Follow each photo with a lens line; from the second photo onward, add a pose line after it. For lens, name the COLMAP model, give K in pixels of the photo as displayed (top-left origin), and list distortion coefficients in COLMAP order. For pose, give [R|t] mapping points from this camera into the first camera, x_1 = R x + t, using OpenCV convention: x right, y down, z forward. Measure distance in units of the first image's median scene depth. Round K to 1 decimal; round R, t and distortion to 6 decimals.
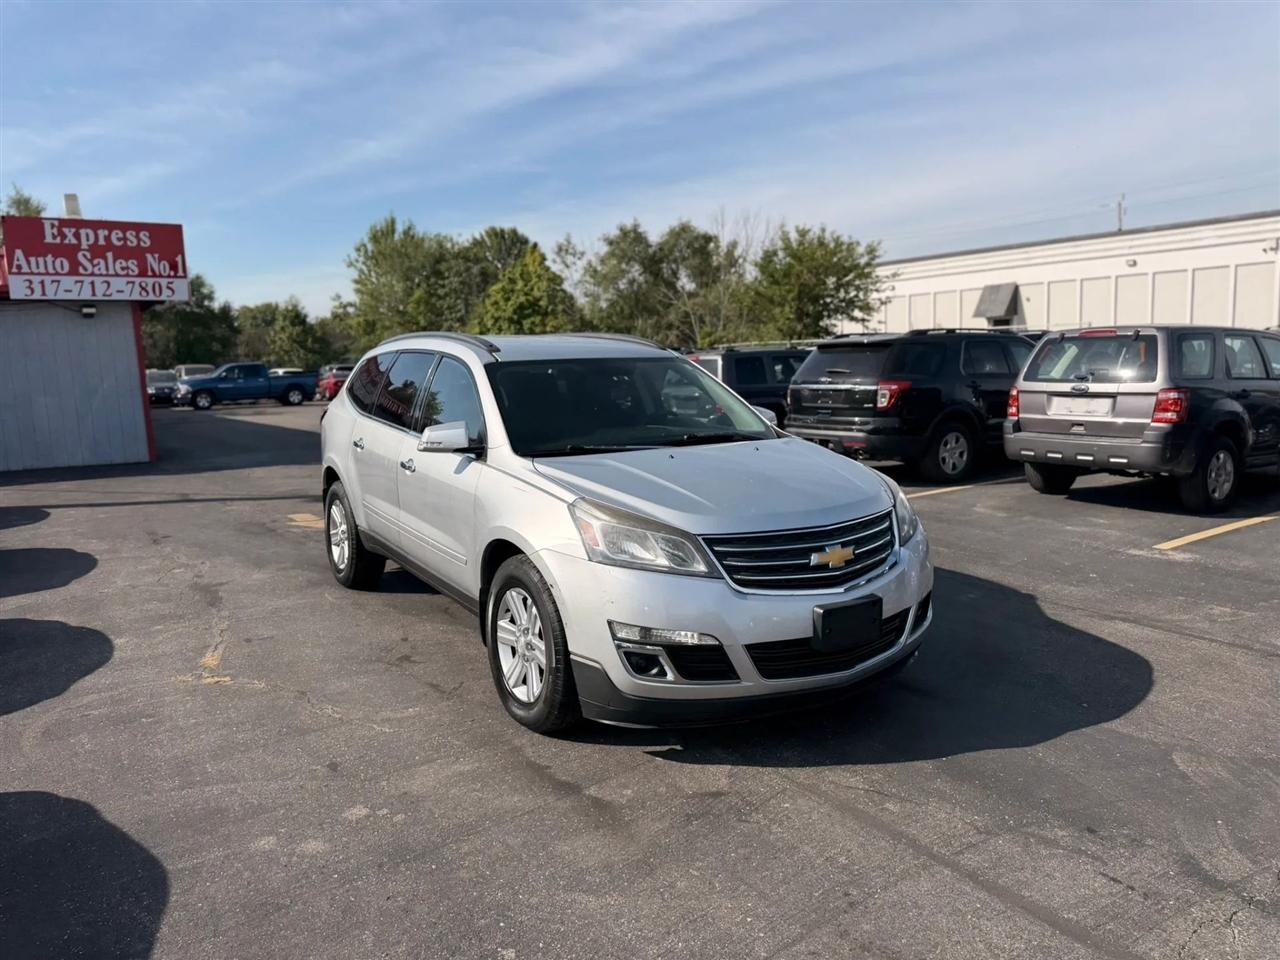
lens RADIAL K [[901.5, 0, 642.5], [0, 901.5, 484.8], [0, 0, 1]] dist [0.041020, -0.053767]
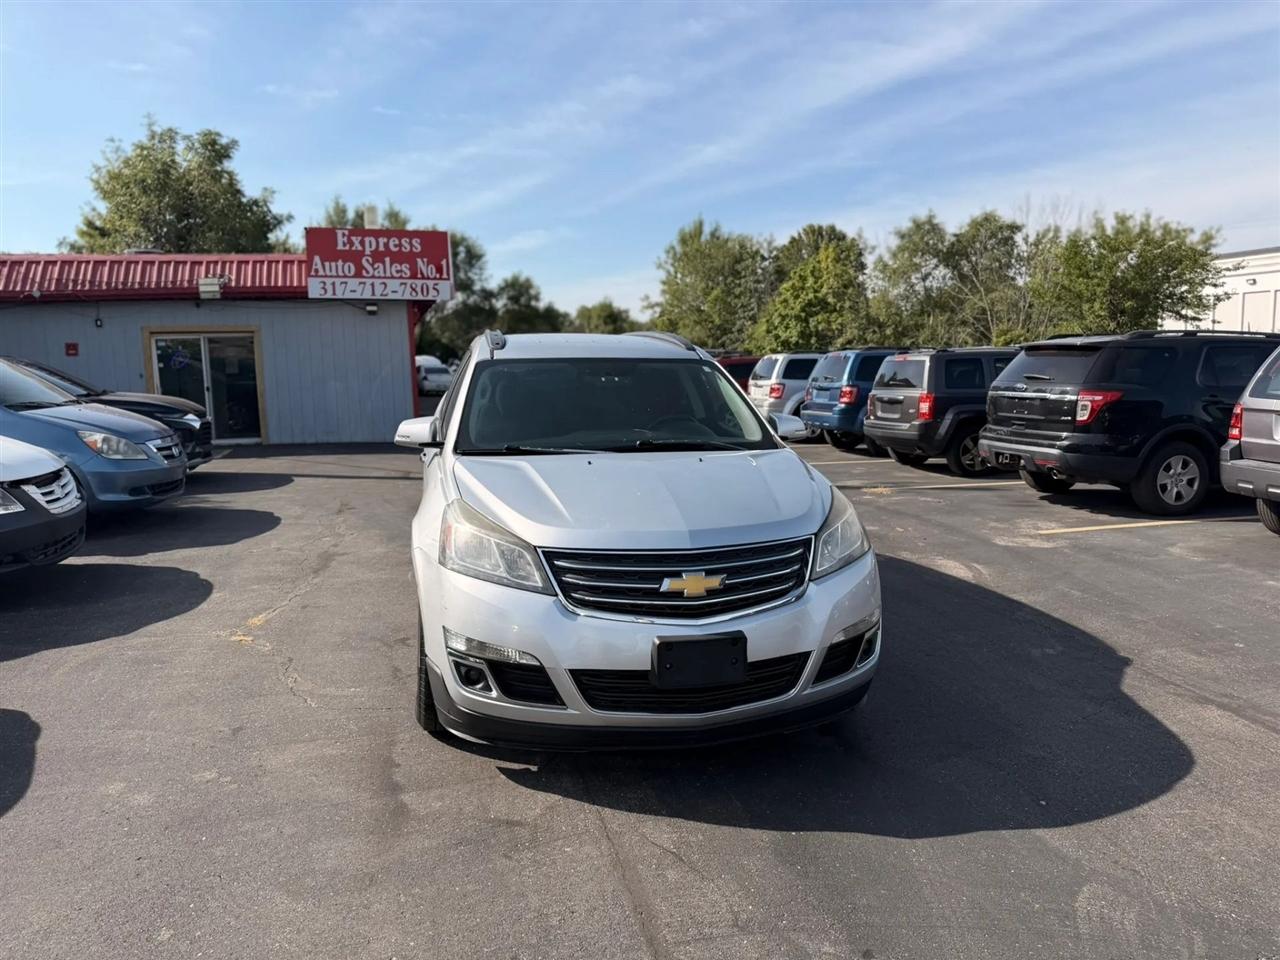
lens RADIAL K [[901.5, 0, 643.3], [0, 901.5, 484.3], [0, 0, 1]] dist [0.041020, -0.053767]
pose [[0.940482, 0.066473, -0.333279, 0.184083], [-0.065951, 0.997740, 0.012896, -0.011086], [0.333383, 0.009852, 0.942740, 0.057208]]
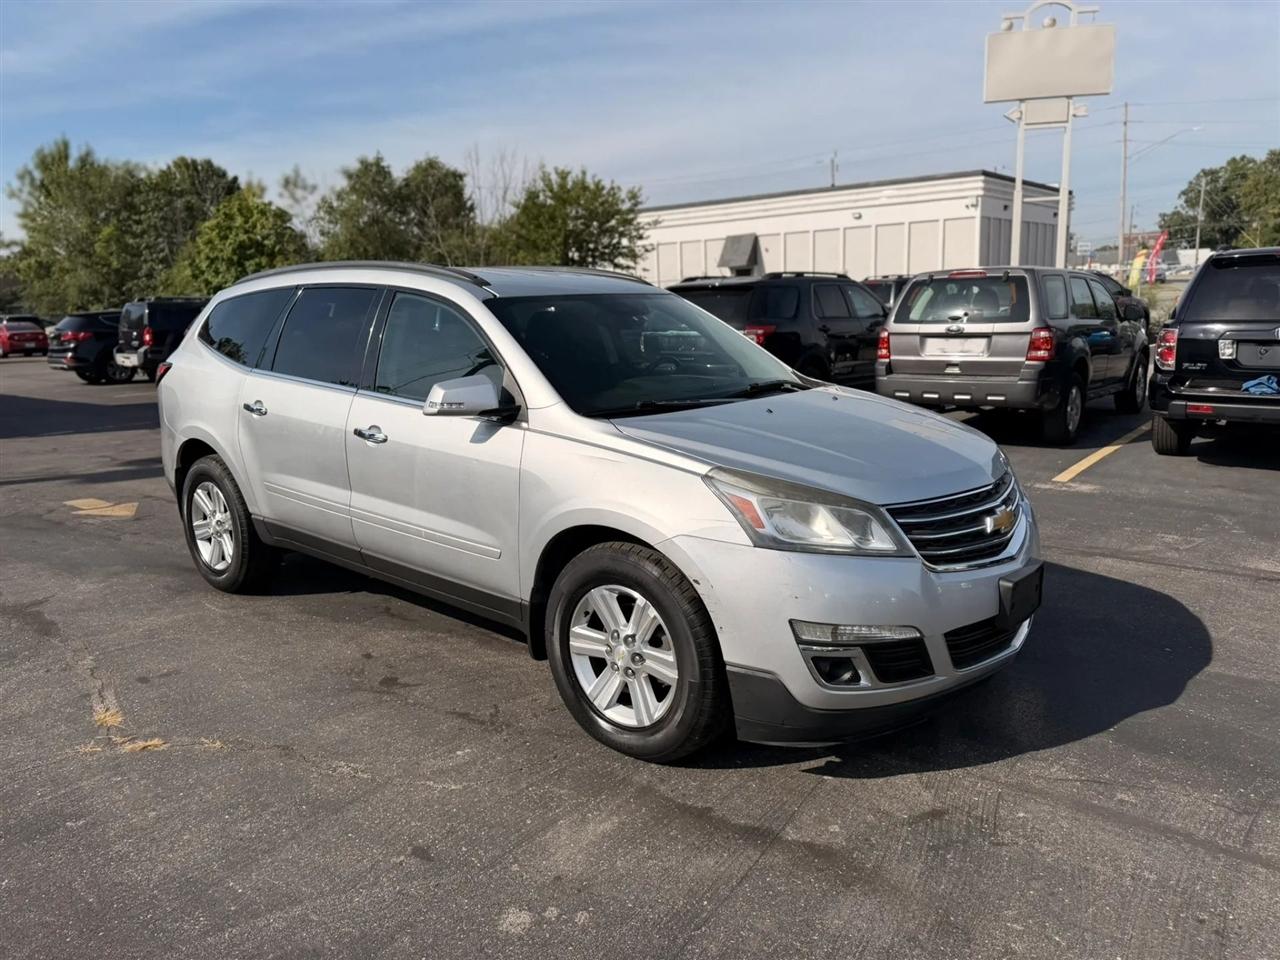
lens RADIAL K [[901.5, 0, 641.9], [0, 901.5, 481.9], [0, 0, 1]] dist [0.041020, -0.053767]
pose [[0.955970, -0.058682, 0.287538, -0.147966], [0.043516, 0.997317, 0.058860, -0.009145], [-0.290220, -0.043756, 0.955959, 0.107865]]
